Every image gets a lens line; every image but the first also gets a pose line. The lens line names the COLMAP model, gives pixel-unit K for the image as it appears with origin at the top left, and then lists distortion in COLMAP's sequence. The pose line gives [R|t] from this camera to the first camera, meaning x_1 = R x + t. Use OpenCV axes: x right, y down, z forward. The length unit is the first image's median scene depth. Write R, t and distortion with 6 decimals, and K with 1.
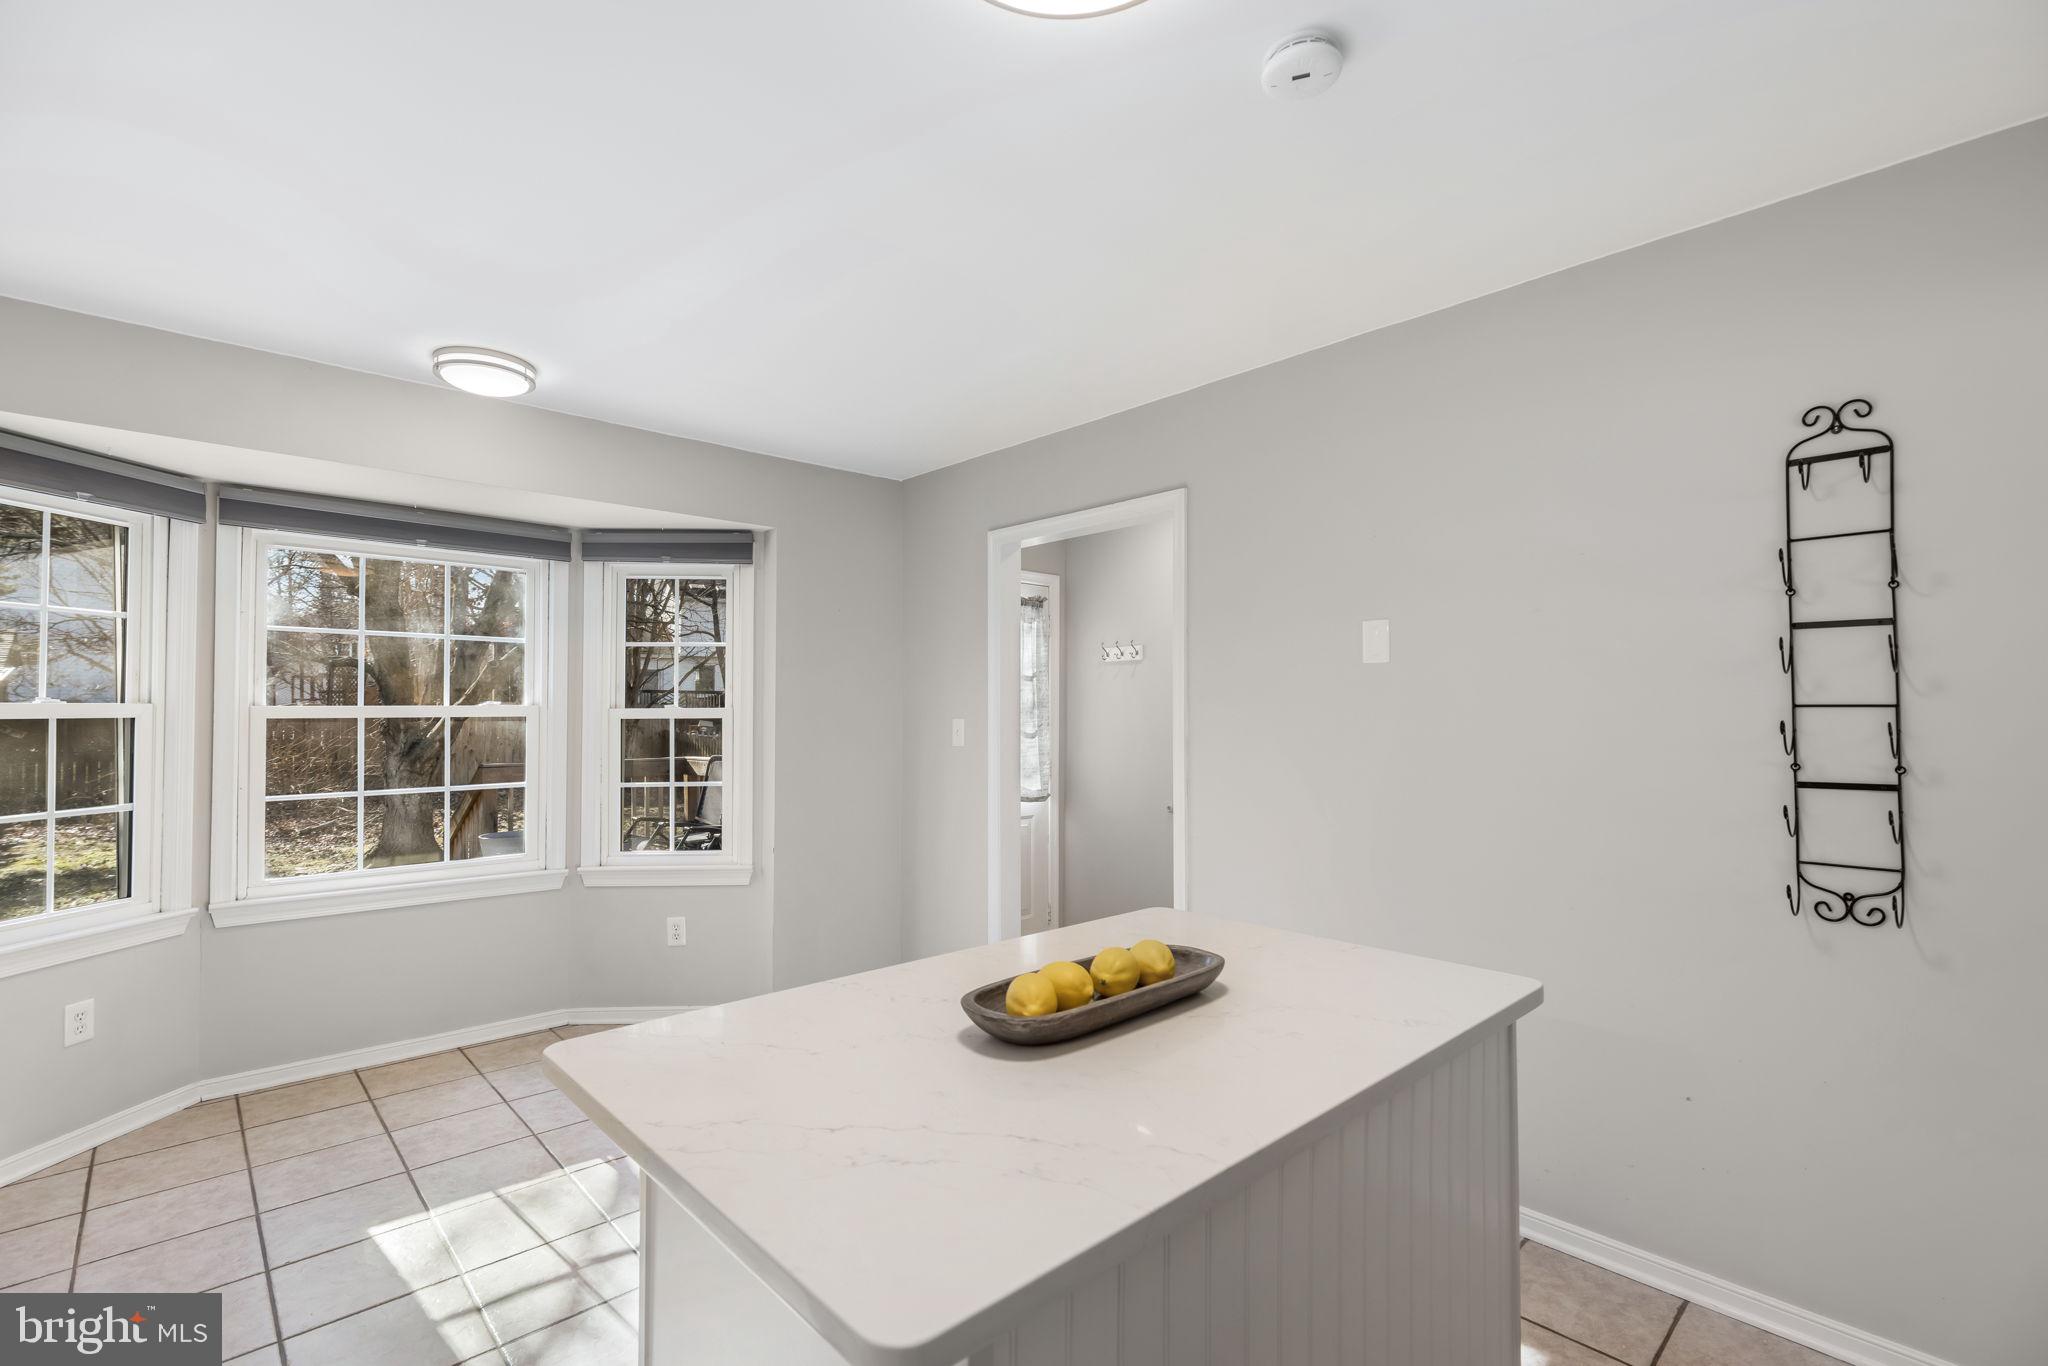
lens RADIAL K [[935.6, 0, 1032.8], [0, 935.6, 690.3], [0, 0, 1]] dist [0.000301, -0.000551]
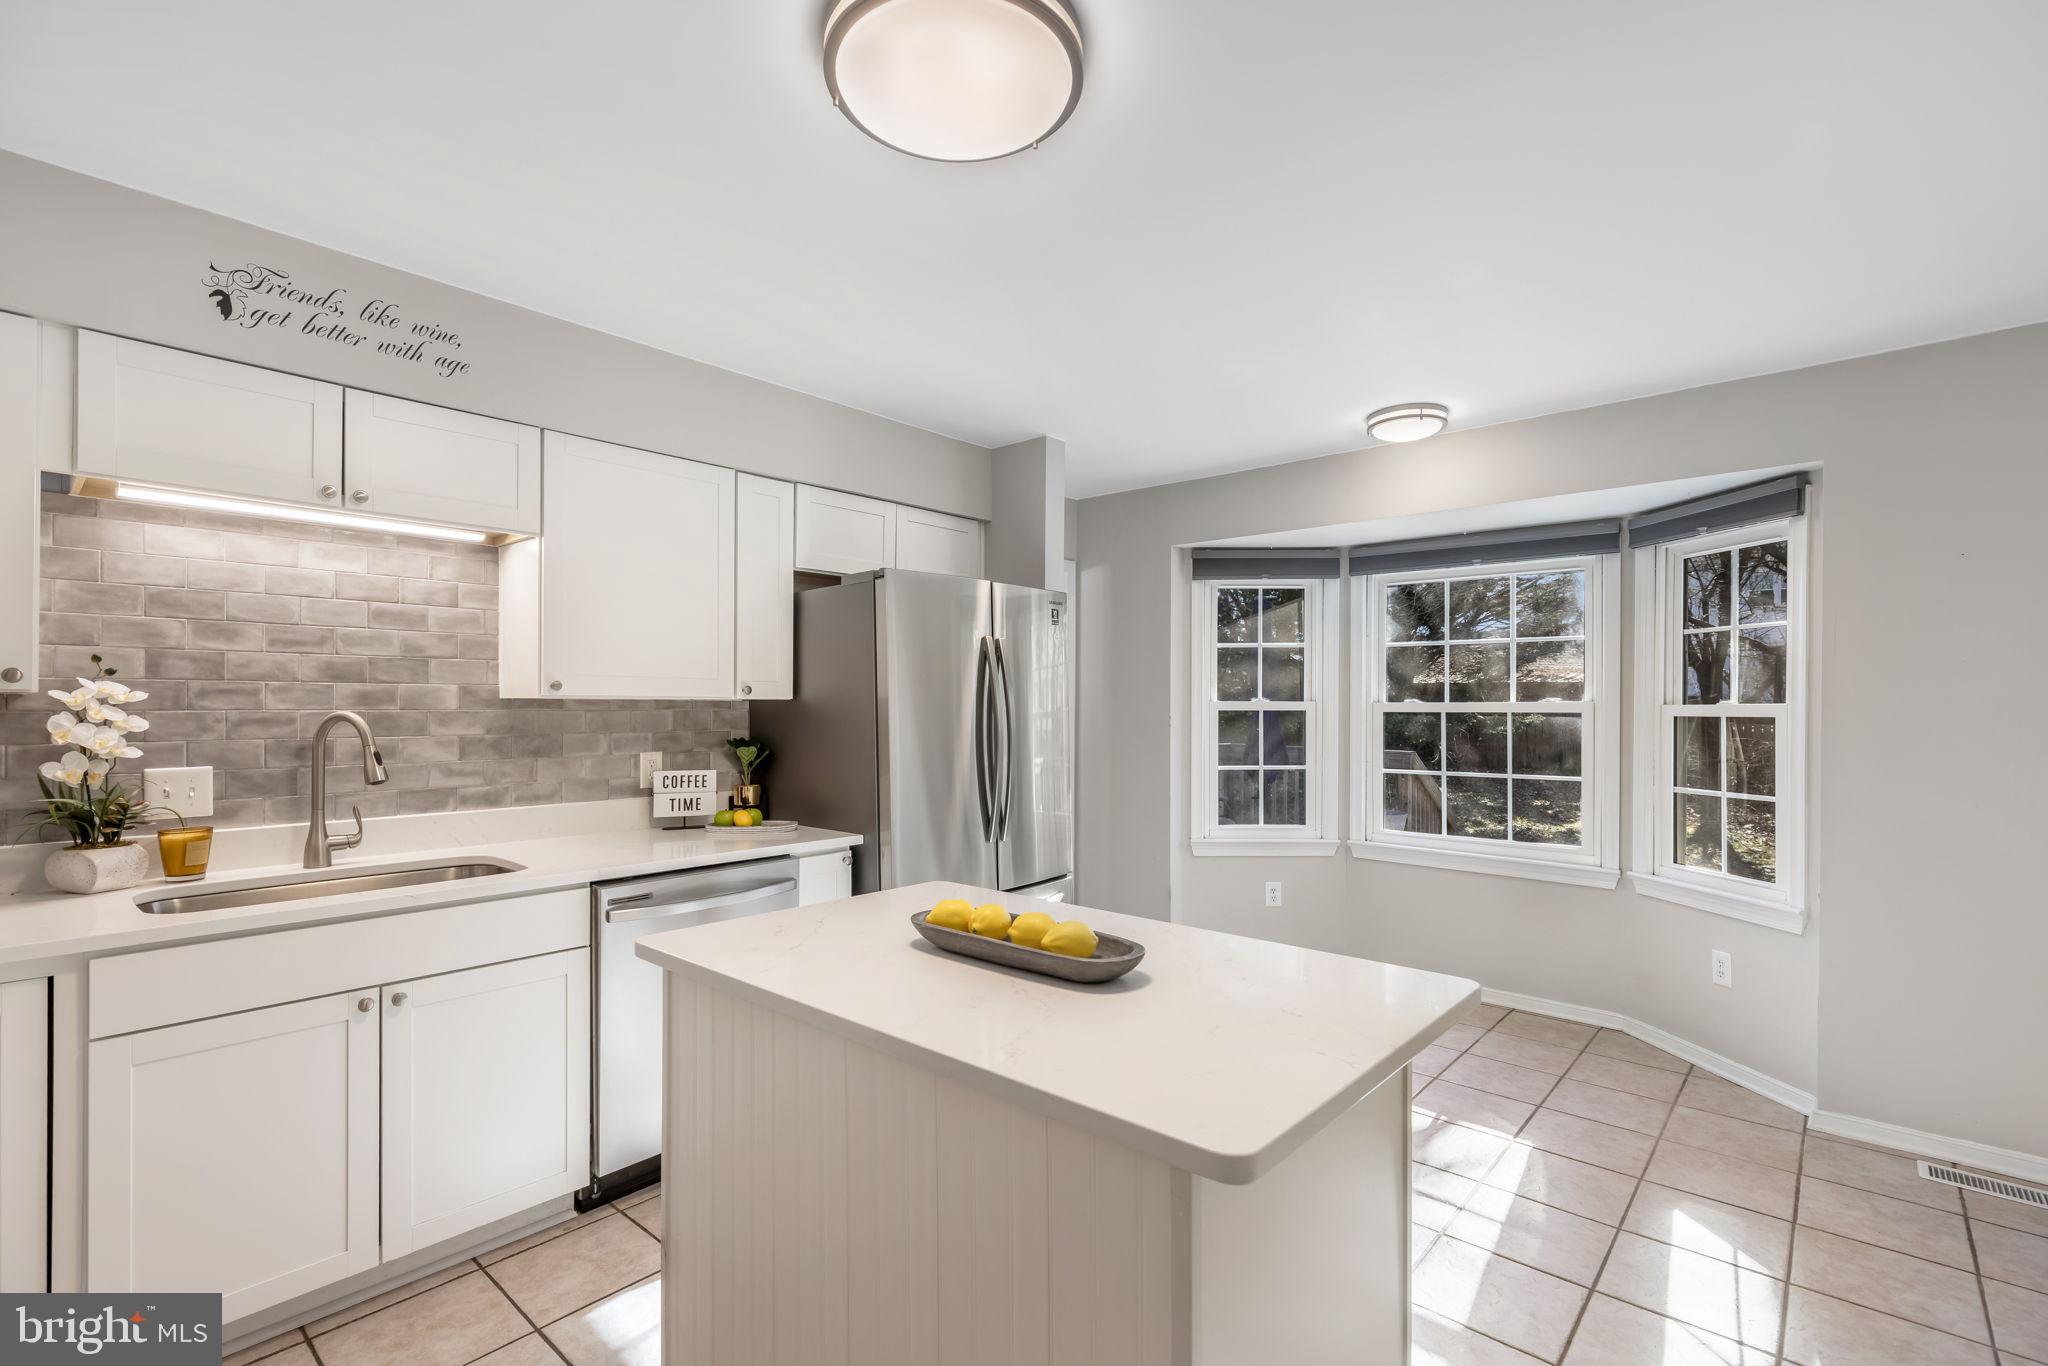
lens RADIAL K [[935.6, 0, 1032.0], [0, 935.6, 708.6], [0, 0, 1]] dist [0.000301, -0.000551]
pose [[0.087626, 0.000460, -0.996153, 0.483478], [0.011694, 0.999931, 0.001491, 0.017308], [0.996085, -0.011780, 0.087614, 0.365034]]
